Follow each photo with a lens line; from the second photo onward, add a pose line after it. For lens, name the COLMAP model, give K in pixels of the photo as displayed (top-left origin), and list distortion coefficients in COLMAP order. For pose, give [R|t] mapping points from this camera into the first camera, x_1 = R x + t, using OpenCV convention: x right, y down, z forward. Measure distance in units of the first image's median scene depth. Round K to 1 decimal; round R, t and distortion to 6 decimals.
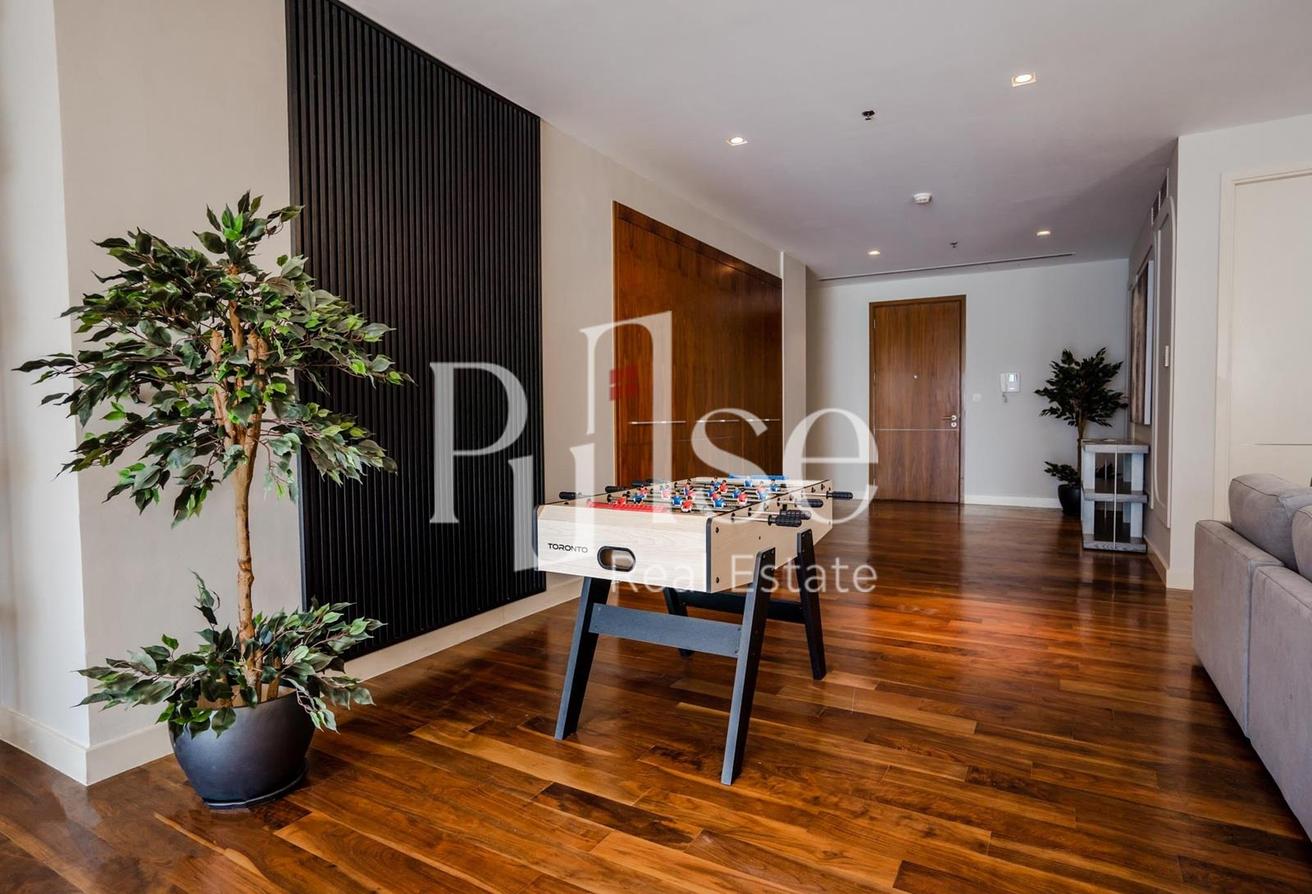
lens RADIAL K [[703.2, 0, 657.2], [0, 703.2, 453.4], [0, 0, 1]] dist [-0.019914, 0.004926]
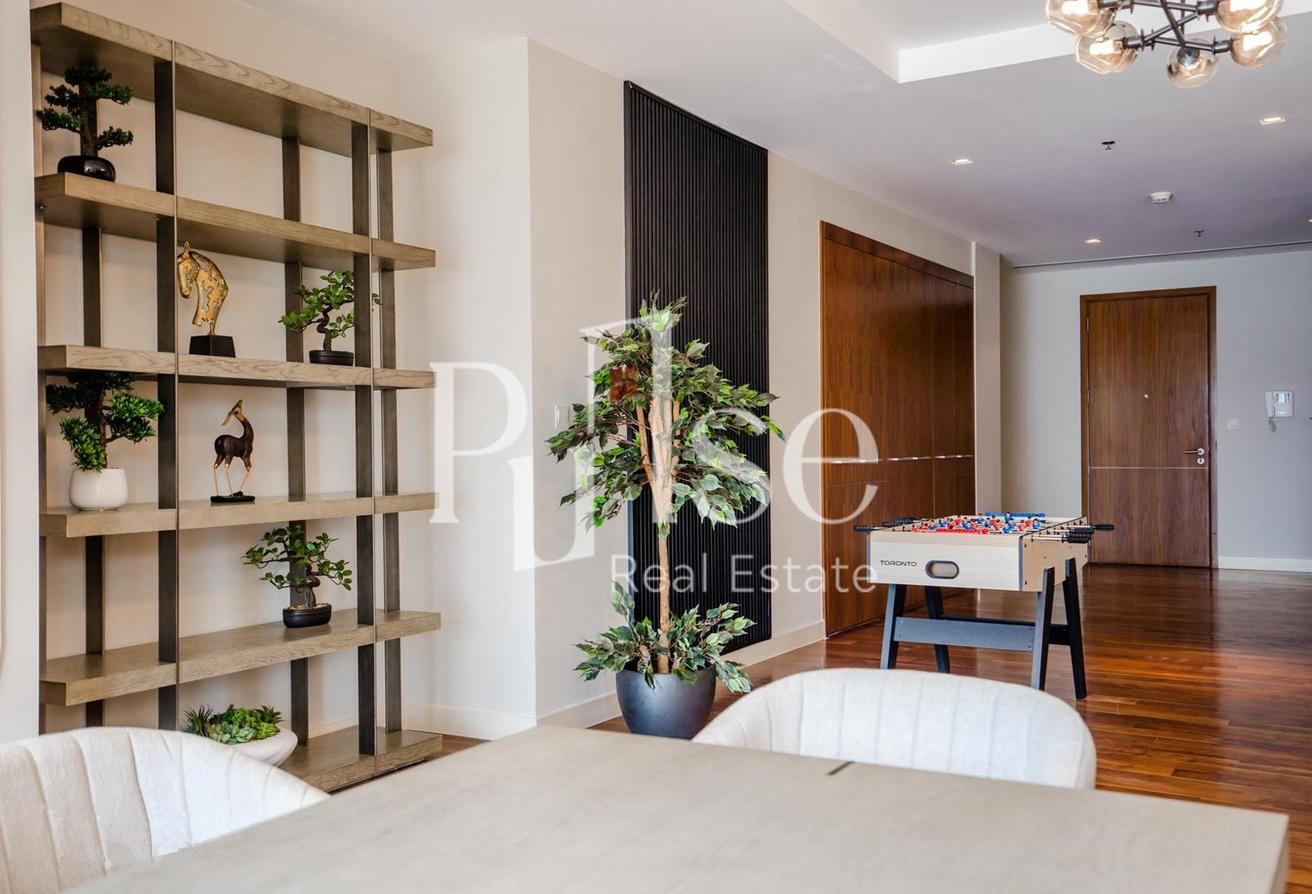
lens RADIAL K [[1251.0, 0, 660.4], [0, 1251.0, 455.0], [0, 0, 1]] dist [0.089544, 0.000000]
pose [[0.999999, -0.000042, -0.001196, -0.241615], [-0.000007, 0.999145, -0.041335, 0.013492], [0.001196, 0.041335, 0.999145, -0.566334]]
